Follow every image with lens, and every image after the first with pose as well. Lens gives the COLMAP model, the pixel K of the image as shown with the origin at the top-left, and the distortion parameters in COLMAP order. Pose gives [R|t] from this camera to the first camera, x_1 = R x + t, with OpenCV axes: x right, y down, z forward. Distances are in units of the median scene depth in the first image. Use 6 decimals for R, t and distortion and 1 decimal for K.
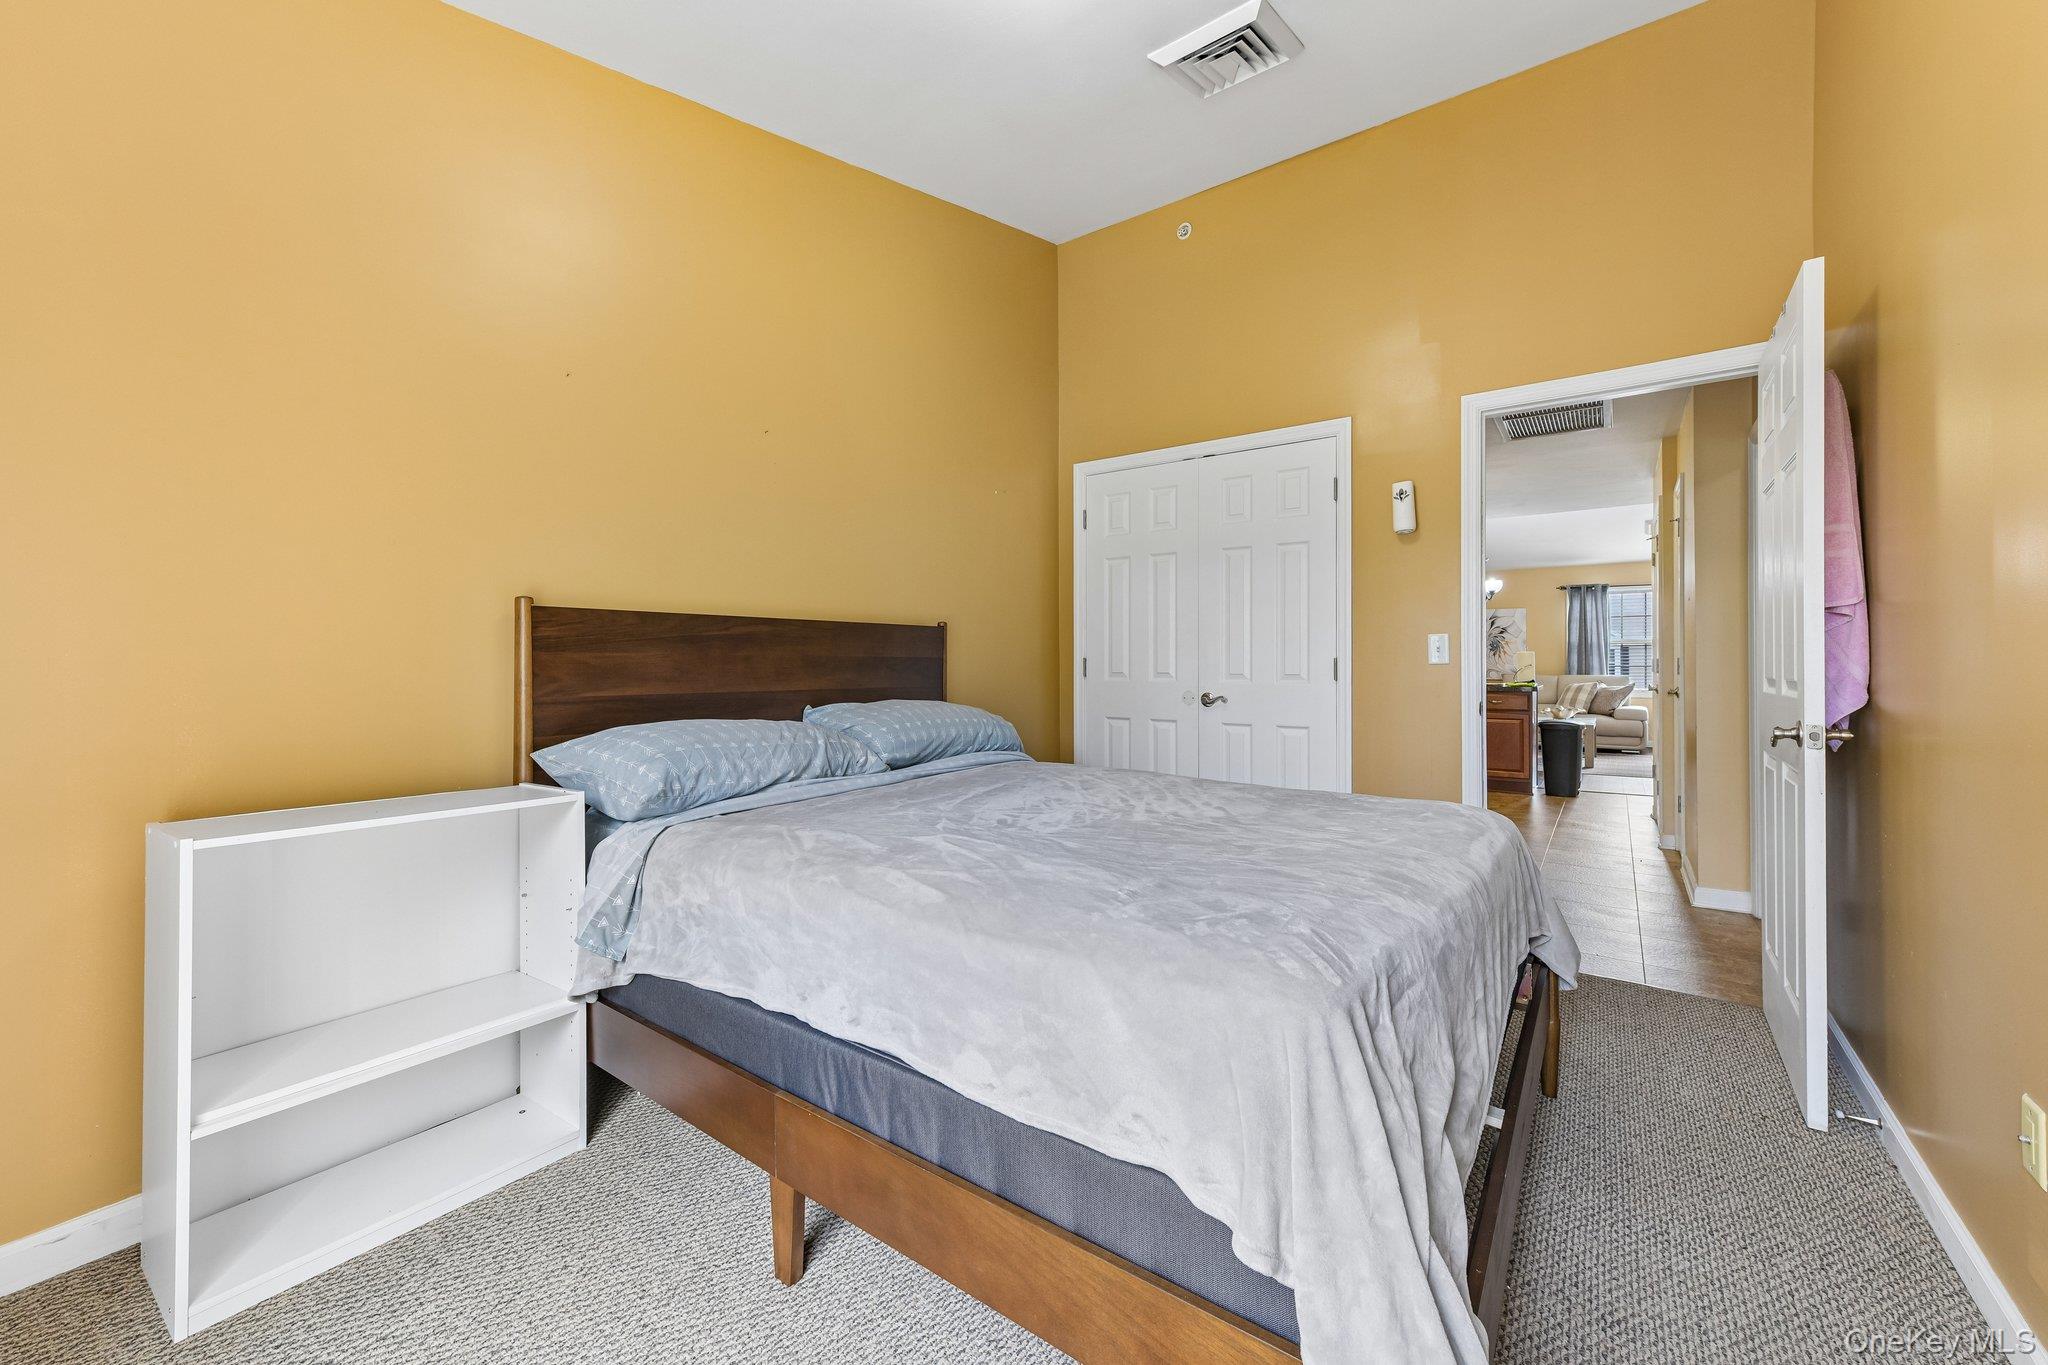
lens RADIAL K [[804.9, 0, 1027.8], [0, 804.9, 669.7], [0, 0, 1]] dist [0.013815, -0.000307]
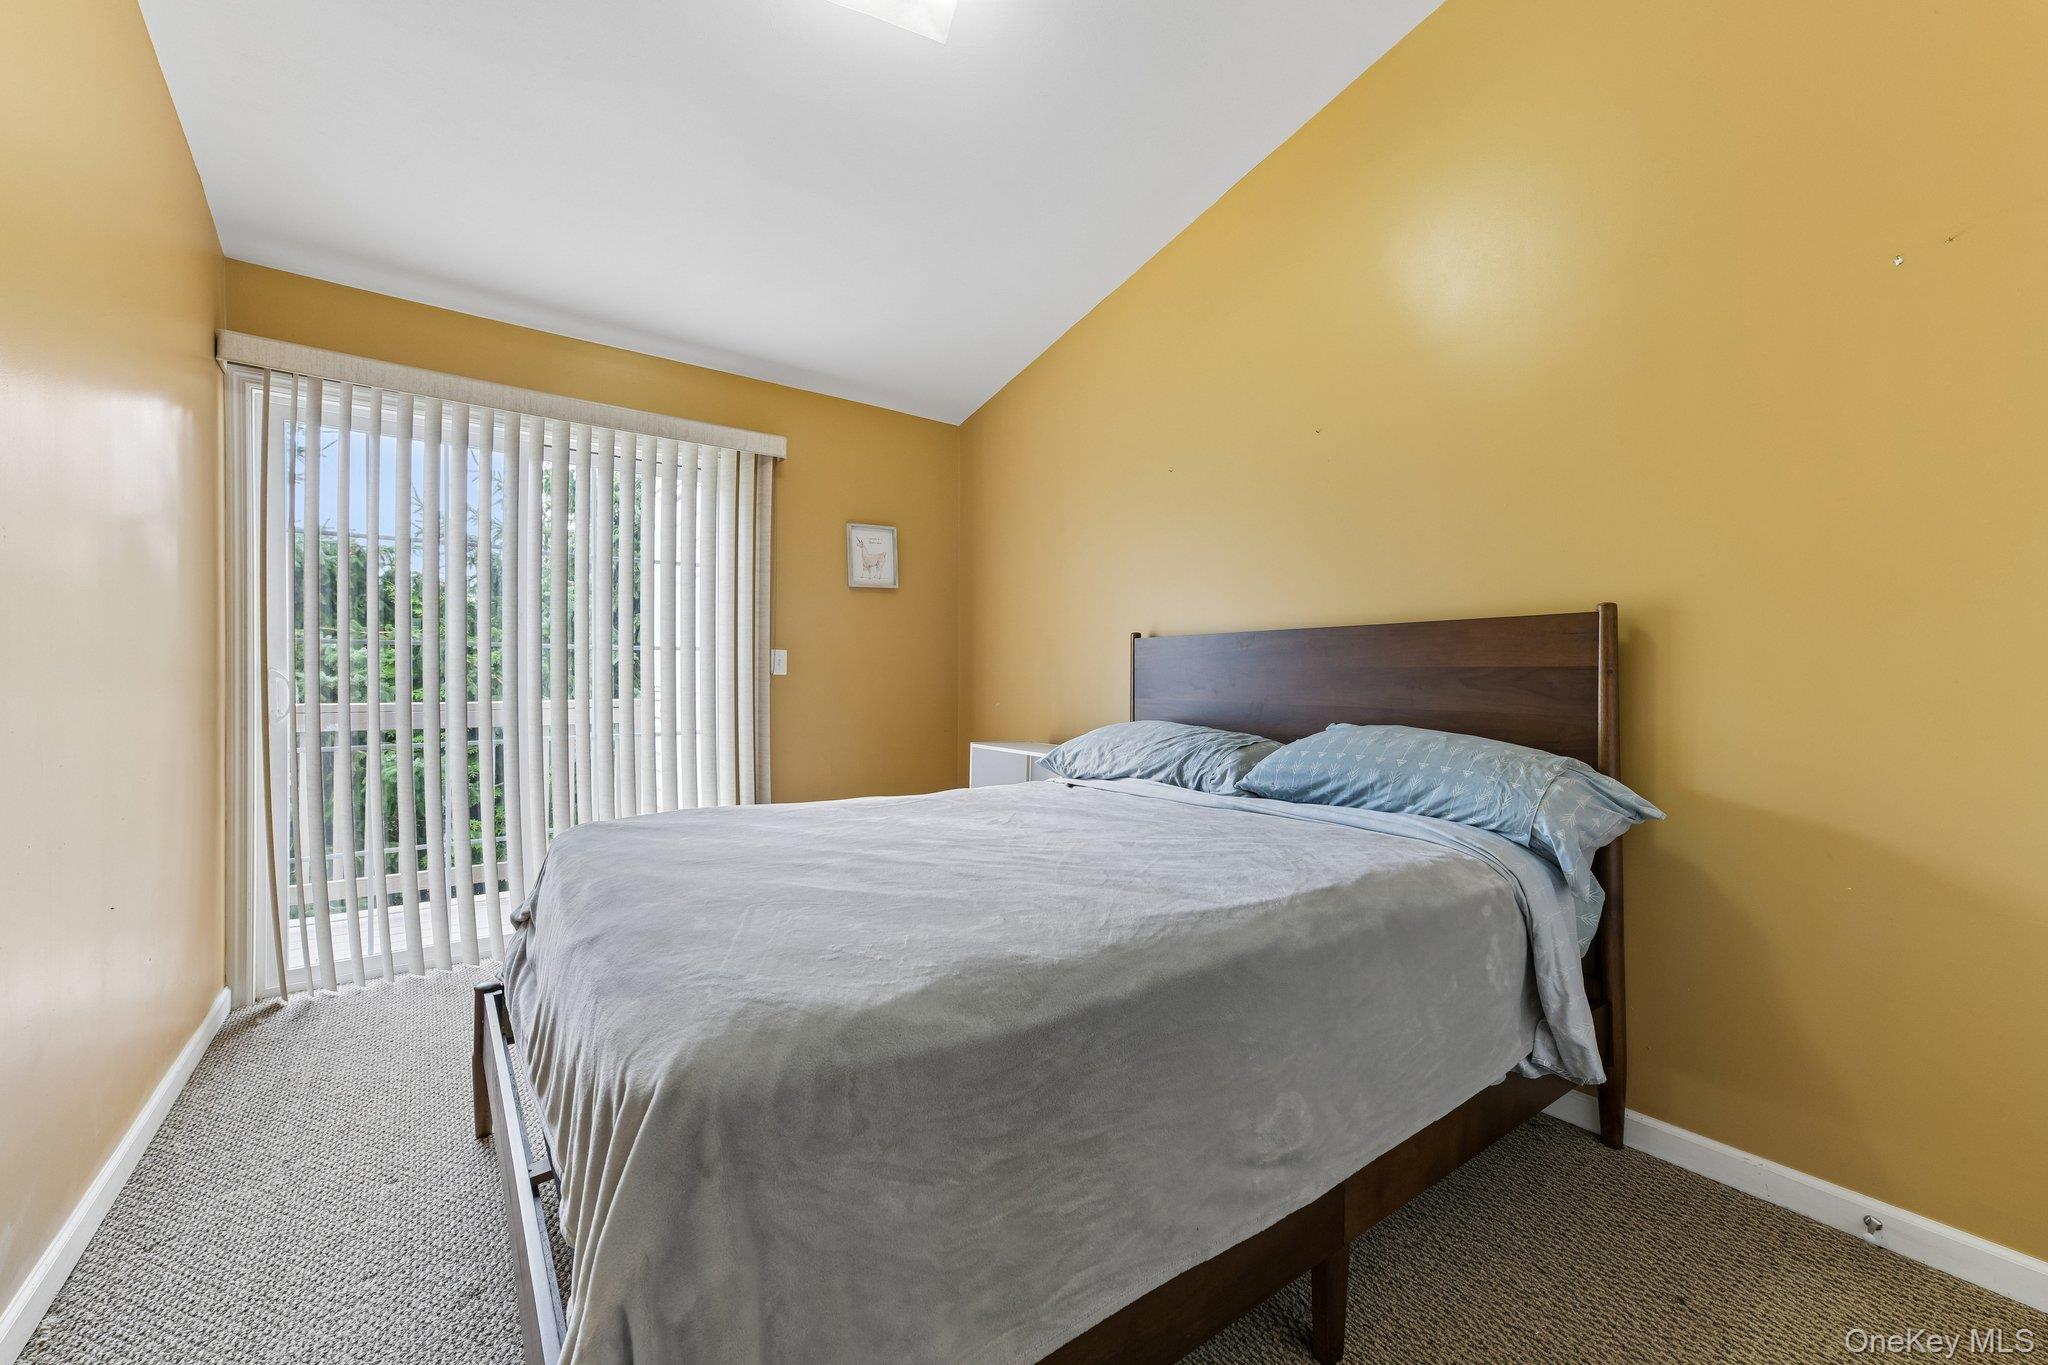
lens RADIAL K [[804.9, 0, 1027.8], [0, 804.9, 669.7], [0, 0, 1]] dist [0.013815, -0.000307]
pose [[-0.302139, 0.002201, -0.953261, 0.837662], [-0.001930, 0.999994, 0.002921, -0.019532], [0.953262, 0.002722, -0.302133, 1.179550]]
